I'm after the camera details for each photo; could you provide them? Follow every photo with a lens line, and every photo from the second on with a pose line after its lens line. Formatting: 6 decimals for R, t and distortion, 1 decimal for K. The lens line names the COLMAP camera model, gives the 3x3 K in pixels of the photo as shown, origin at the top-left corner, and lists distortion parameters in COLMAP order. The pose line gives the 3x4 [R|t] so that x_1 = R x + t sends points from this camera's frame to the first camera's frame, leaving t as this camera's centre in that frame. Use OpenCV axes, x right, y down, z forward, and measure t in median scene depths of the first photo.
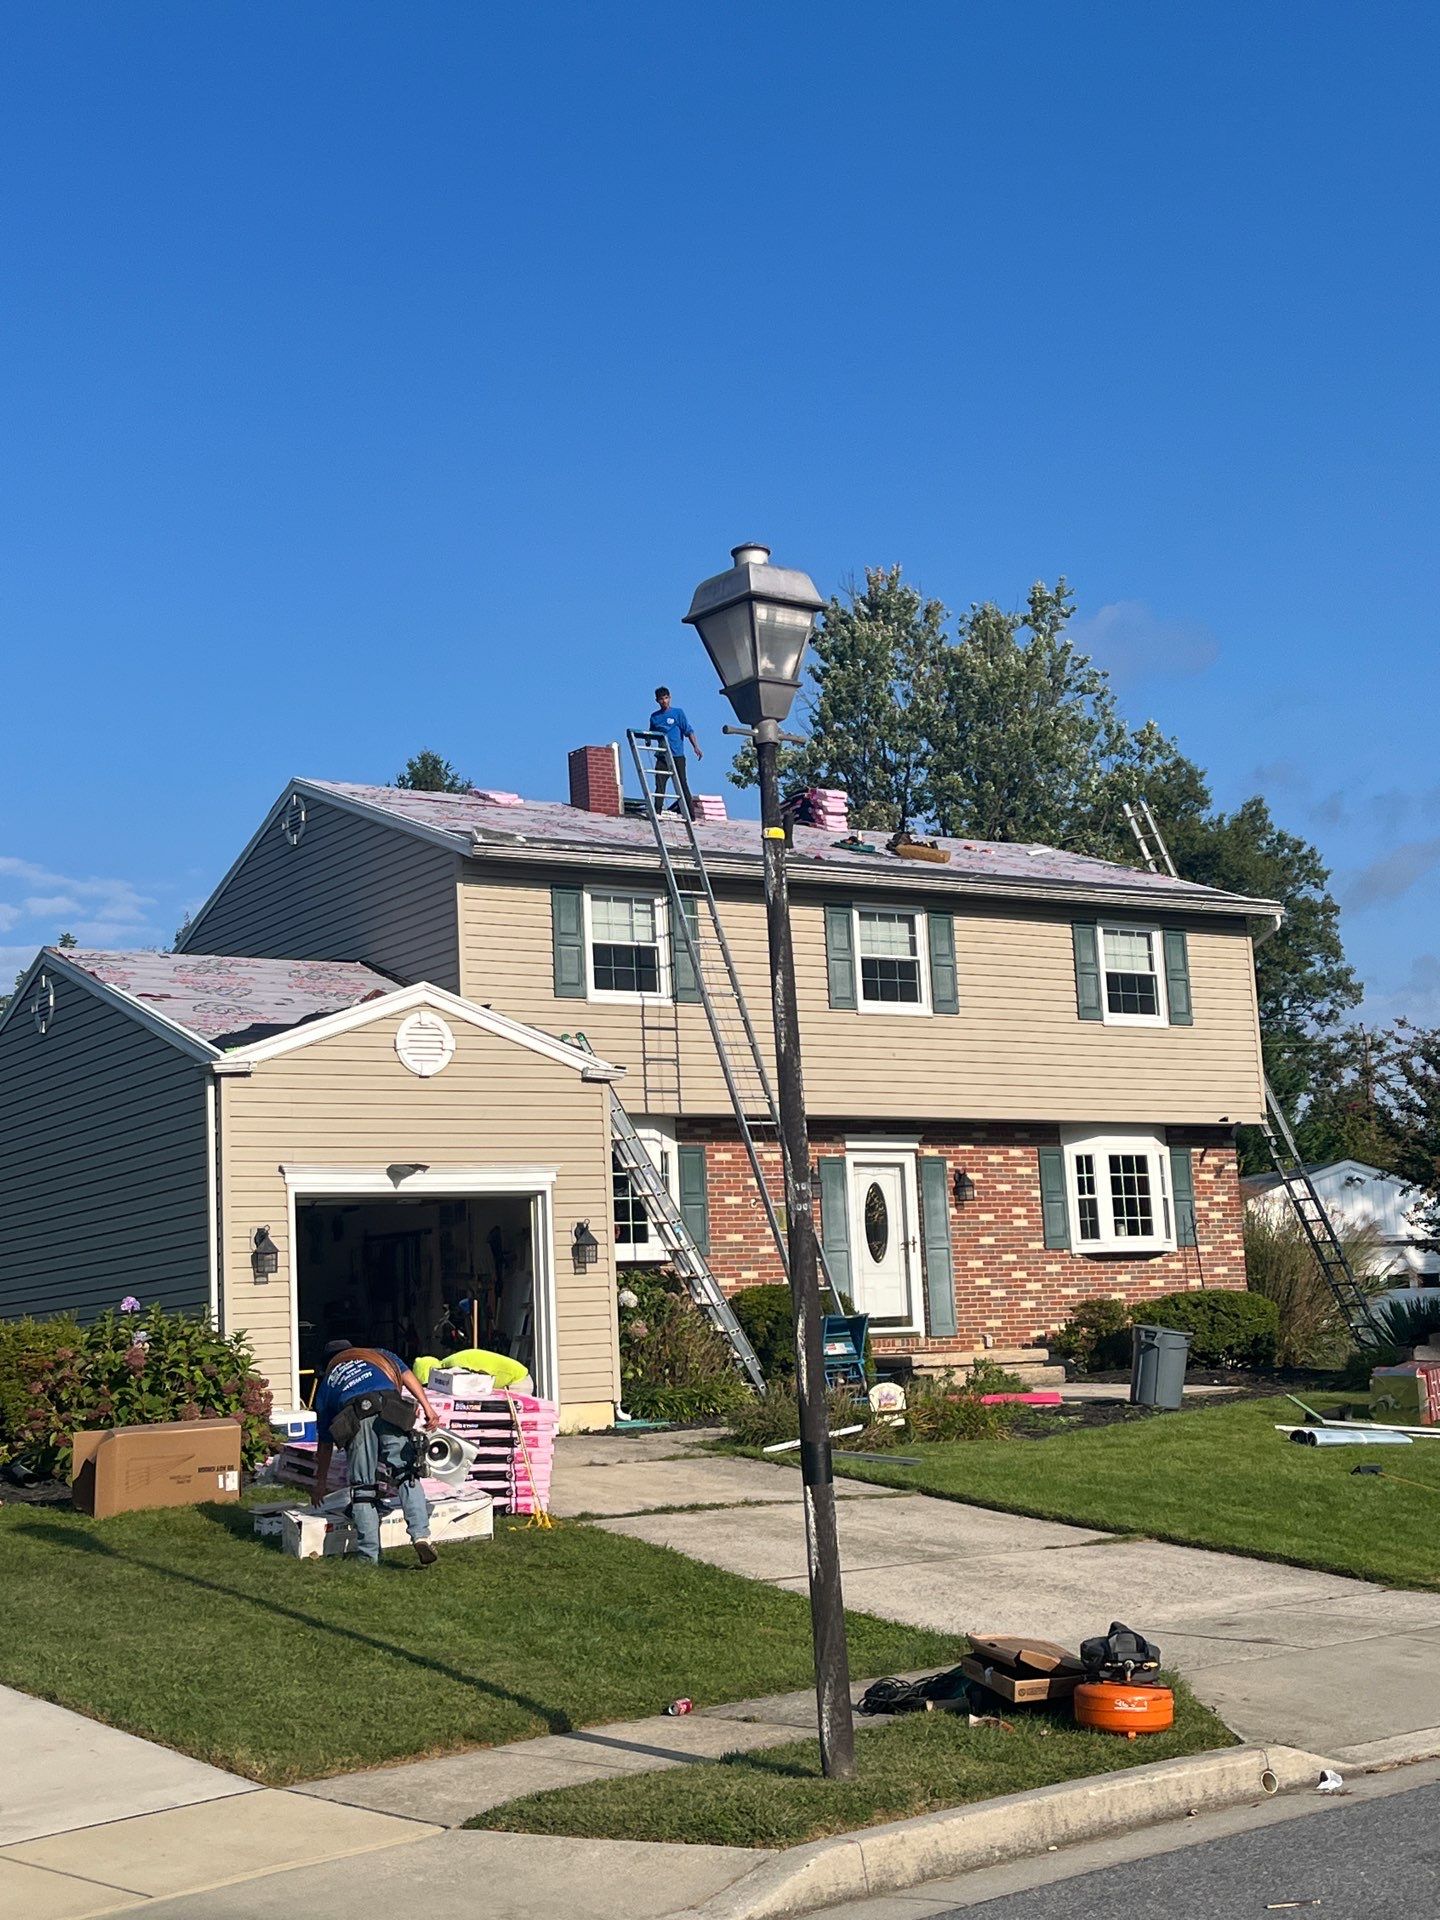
lens RADIAL K [[2379.0, 0, 713.3], [0, 2379.0, 943.8], [0, 0, 1]] dist [0.091217, 0.000000]
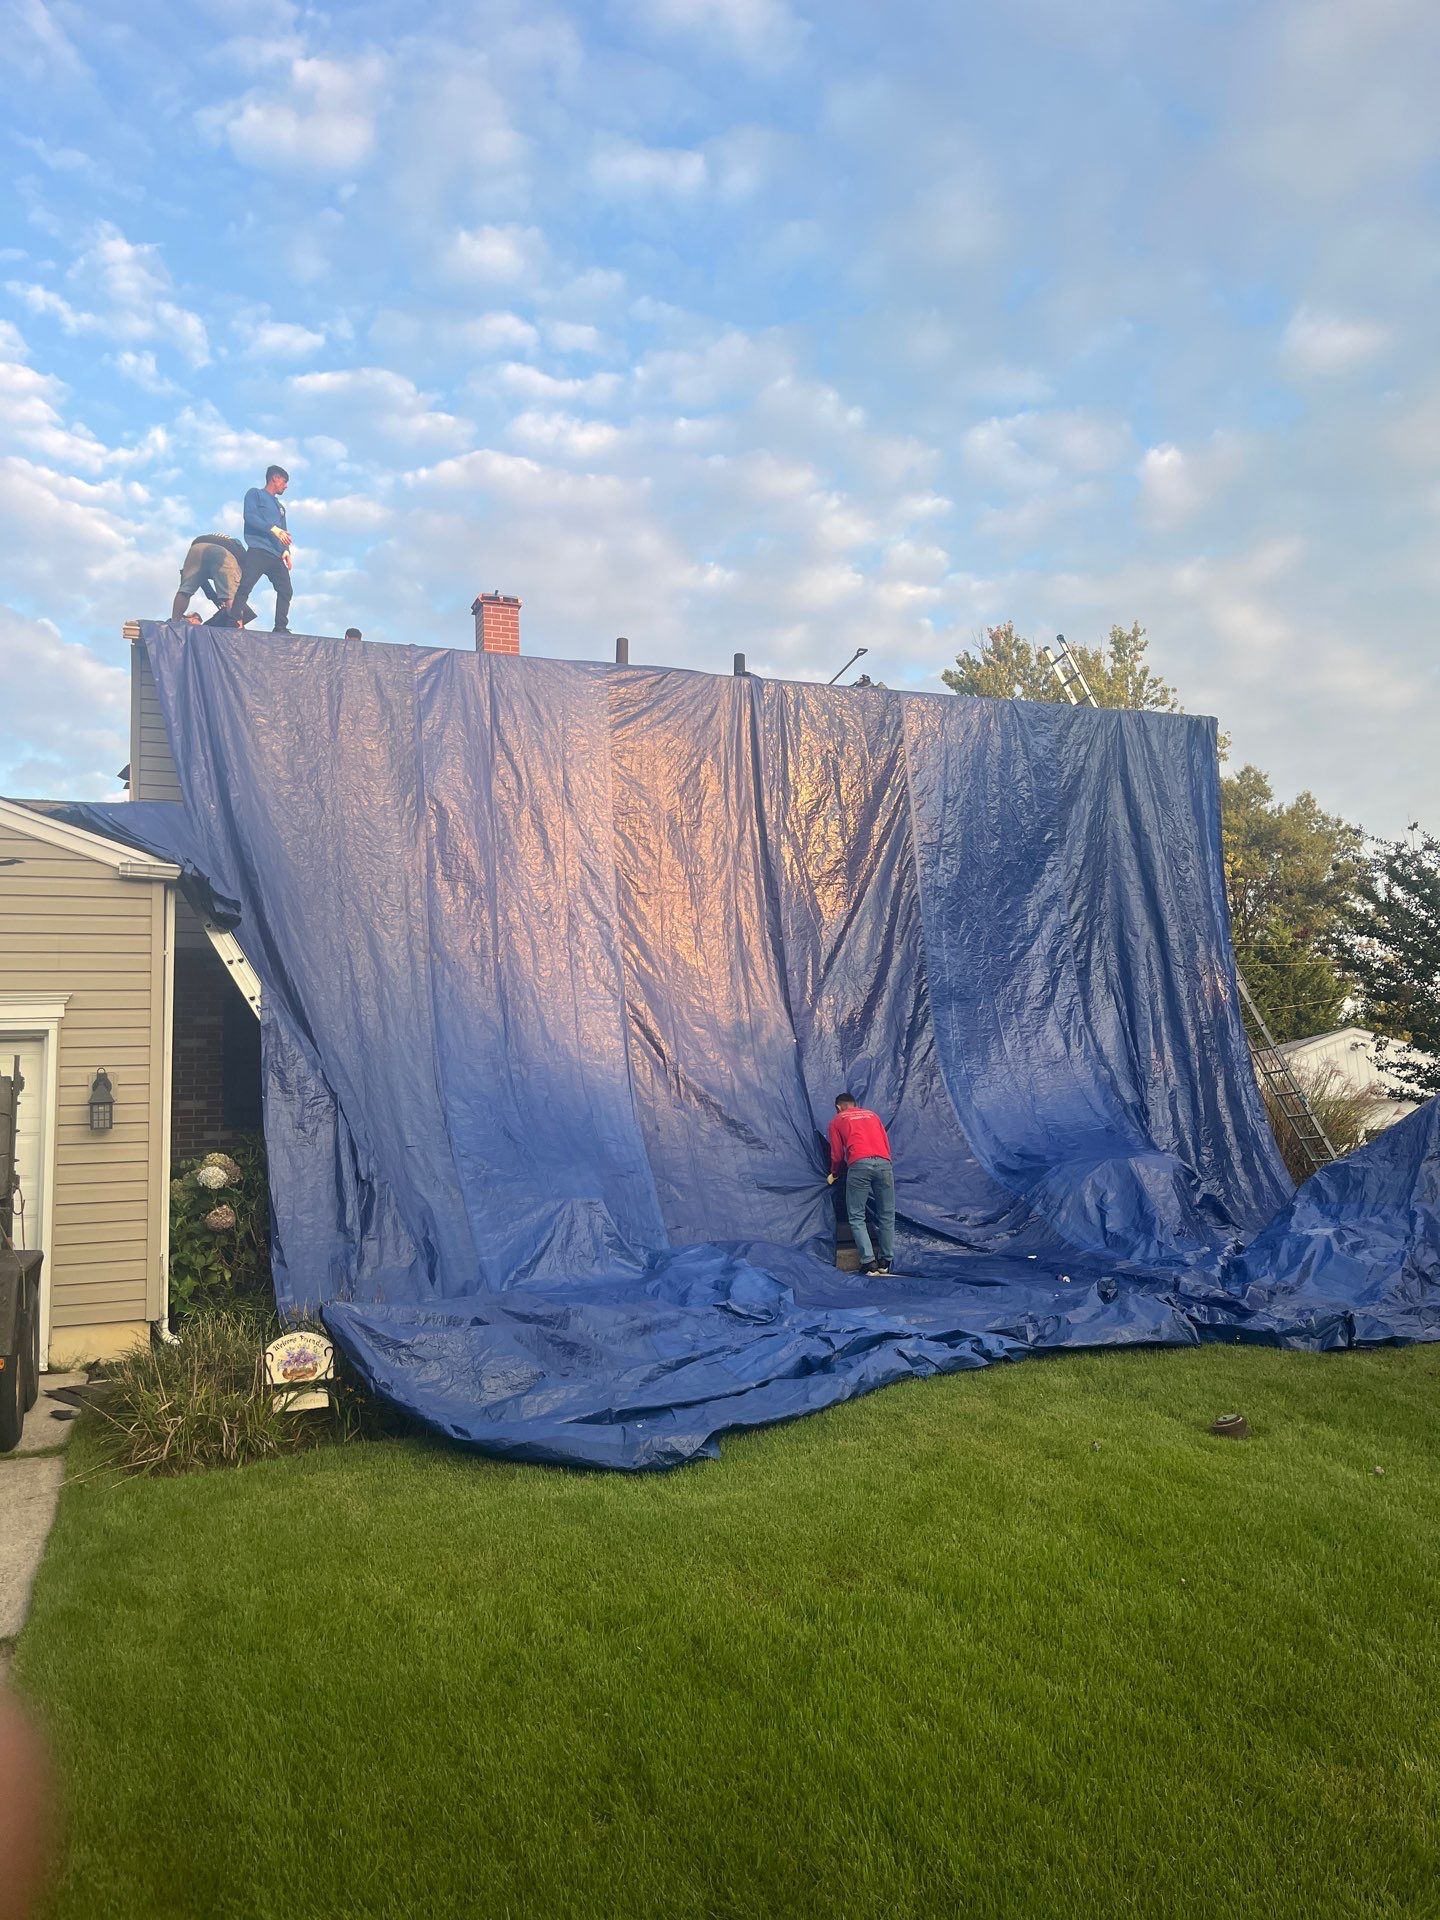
lens RADIAL K [[1439.8, 0, 689.0], [0, 1439.8, 962.1], [0, 0, 1]] dist [-0.036222, 0.012729]
pose [[0.979049, -0.040004, -0.199656, 0.153601], [0.042672, 0.999048, 0.009077, 0.064273], [0.199103, -0.017407, 0.979824, 0.451497]]
